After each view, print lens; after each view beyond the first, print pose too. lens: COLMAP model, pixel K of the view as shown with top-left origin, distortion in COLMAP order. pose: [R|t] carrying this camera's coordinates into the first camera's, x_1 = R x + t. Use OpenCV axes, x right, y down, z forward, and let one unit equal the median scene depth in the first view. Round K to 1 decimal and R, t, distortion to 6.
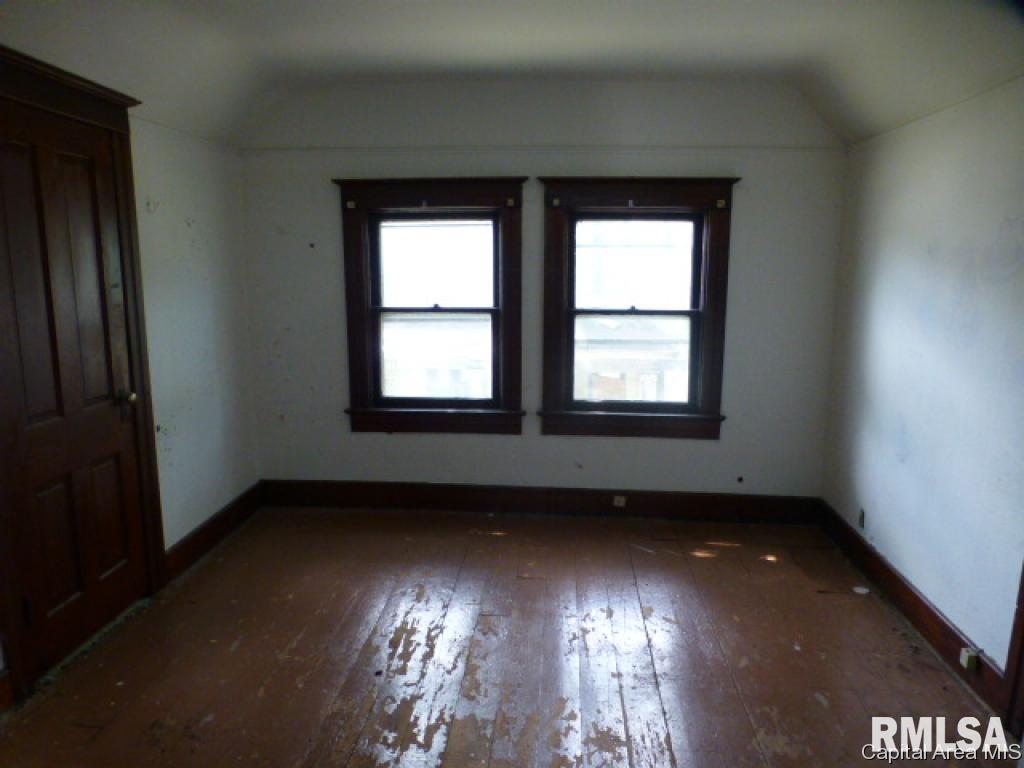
lens RADIAL K [[721.5, 0, 504.0], [0, 721.5, 381.4], [0, 0, 1]] dist [-0.003691, -0.040621]
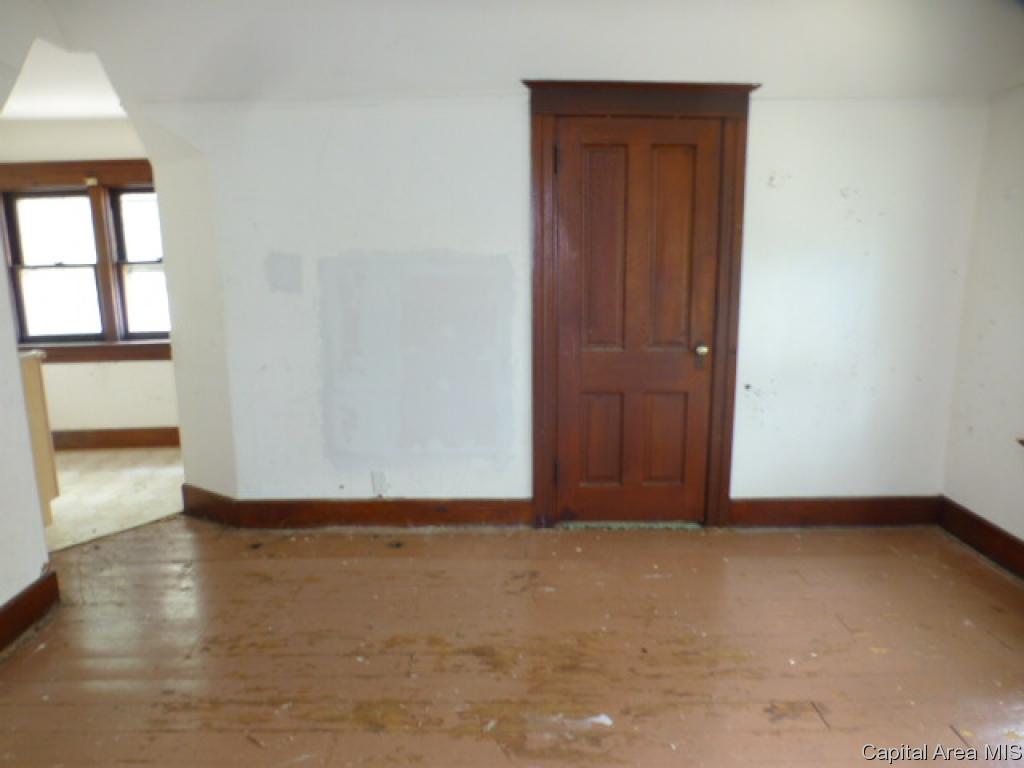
lens RADIAL K [[729.8, 0, 512.0], [0, 729.8, 384.0], [0, 0, 1]] dist [-0.036723, -0.001403]
pose [[0.112273, 0.196653, -0.974024, 0.632562], [-0.153739, 0.971856, 0.178494, -0.092683], [0.981712, 0.129706, 0.139347, 0.565198]]
